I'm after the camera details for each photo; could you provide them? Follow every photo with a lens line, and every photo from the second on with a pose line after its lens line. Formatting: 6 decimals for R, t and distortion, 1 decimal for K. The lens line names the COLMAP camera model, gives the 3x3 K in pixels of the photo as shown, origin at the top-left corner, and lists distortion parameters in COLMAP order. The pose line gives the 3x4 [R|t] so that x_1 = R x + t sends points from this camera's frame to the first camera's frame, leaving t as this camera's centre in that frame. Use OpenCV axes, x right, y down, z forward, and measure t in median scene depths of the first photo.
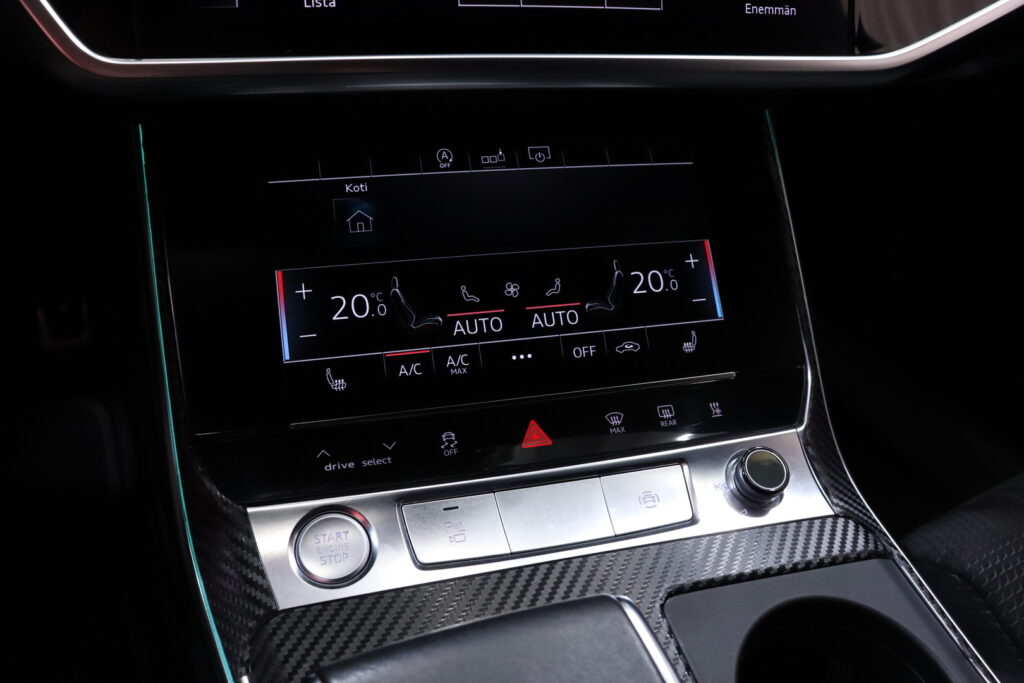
lens RADIAL K [[842.9, 0, 507.4], [0, 842.9, 346.7], [0, 0, 1]] dist [-0.160349, 0.138693]
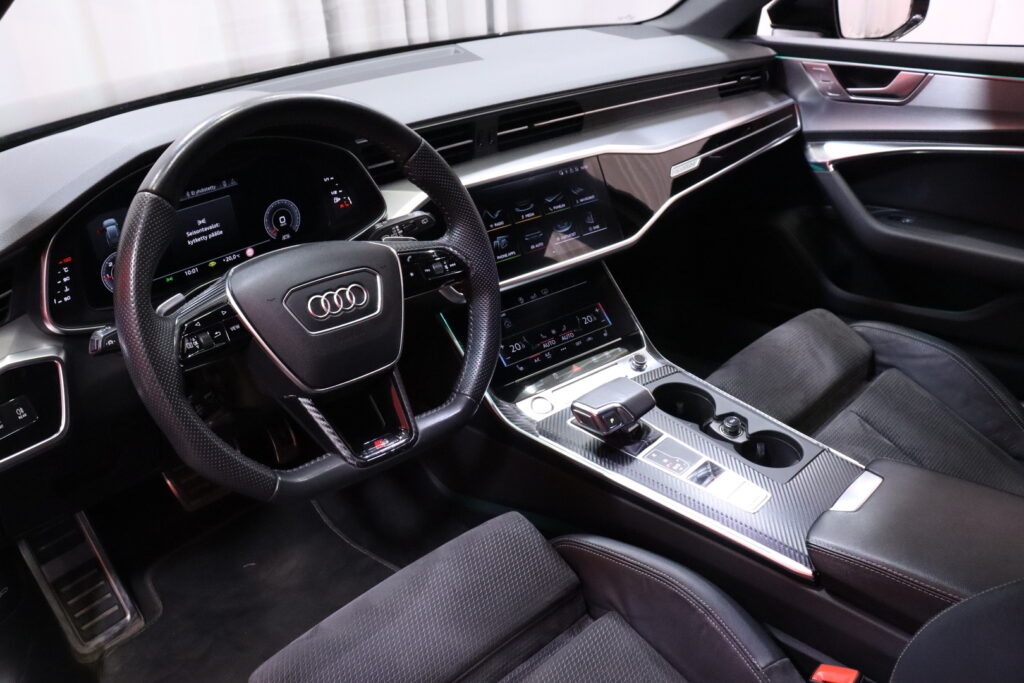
lens RADIAL K [[842.9, 0, 509.4], [0, 842.9, 338.1], [0, 0, 1]] dist [-0.160349, 0.138693]
pose [[0.928584, -0.275835, 0.248287, -1.011793], [0.312914, 0.941628, -0.124183, 0.322734], [-0.199540, 0.193007, 0.960694, -2.220106]]
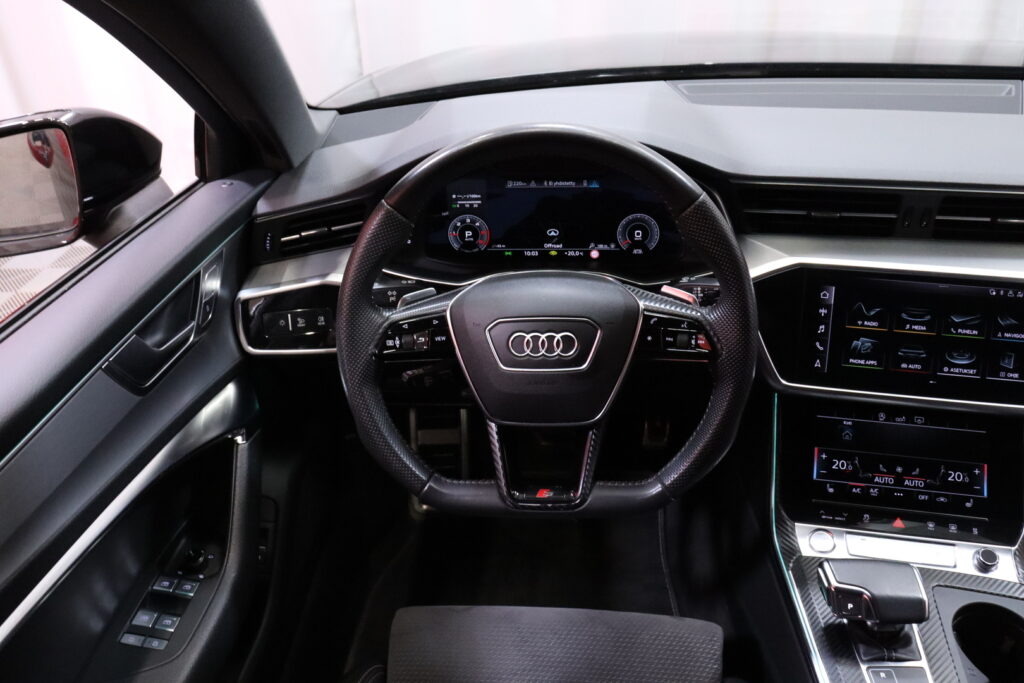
lens RADIAL K [[842.9, 0, 505.1], [0, 842.9, 345.6], [0, 0, 1]] dist [-0.160349, 0.138693]
pose [[0.872274, 0.144299, -0.467243, 0.069595], [-0.205227, 0.975279, -0.081933, 0.020014], [0.443870, 0.167359, 0.880324, -1.988934]]
